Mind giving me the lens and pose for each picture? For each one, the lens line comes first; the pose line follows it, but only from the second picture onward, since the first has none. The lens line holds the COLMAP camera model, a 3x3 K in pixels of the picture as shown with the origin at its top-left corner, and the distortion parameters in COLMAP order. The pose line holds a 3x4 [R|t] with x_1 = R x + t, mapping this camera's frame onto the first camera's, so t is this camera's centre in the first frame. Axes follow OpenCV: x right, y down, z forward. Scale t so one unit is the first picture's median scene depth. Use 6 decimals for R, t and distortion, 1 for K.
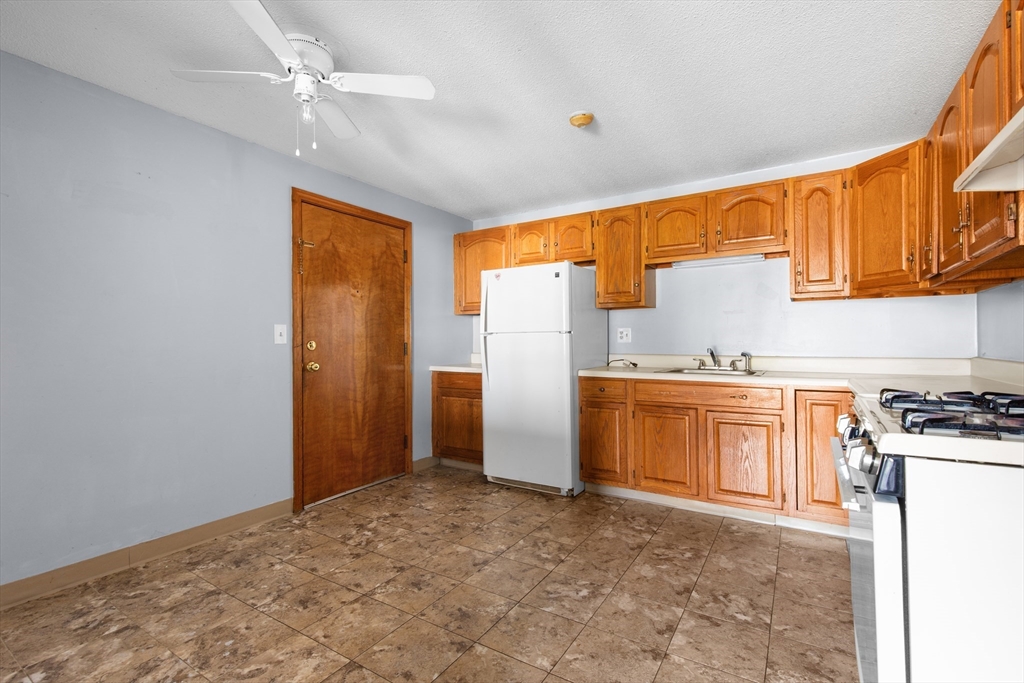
lens RADIAL K [[462.4, 0, 512.3], [0, 462.4, 346.7], [0, 0, 1]] dist [0.008422, -0.000178]
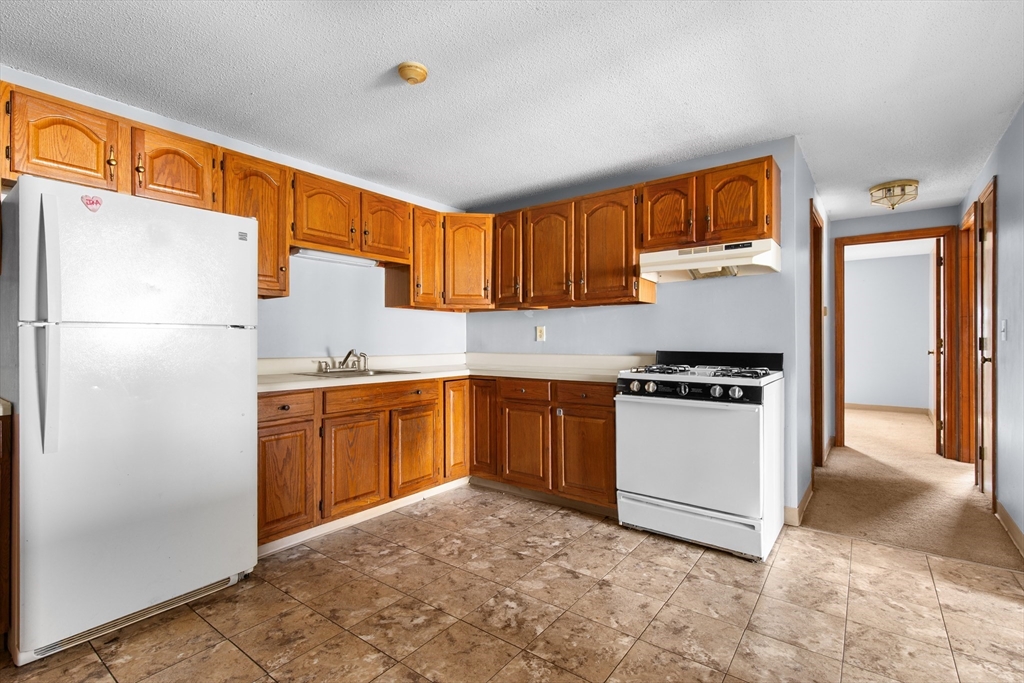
lens RADIAL K [[477.8, 0, 511.1], [0, 477.8, 338.3], [0, 0, 1]] dist [0.010922, 0.000295]
pose [[0.080960, 0.010142, 0.996666, -0.667206], [0.008832, 0.999902, -0.010892, -0.005795], [-0.996678, 0.009684, 0.080862, 0.728993]]
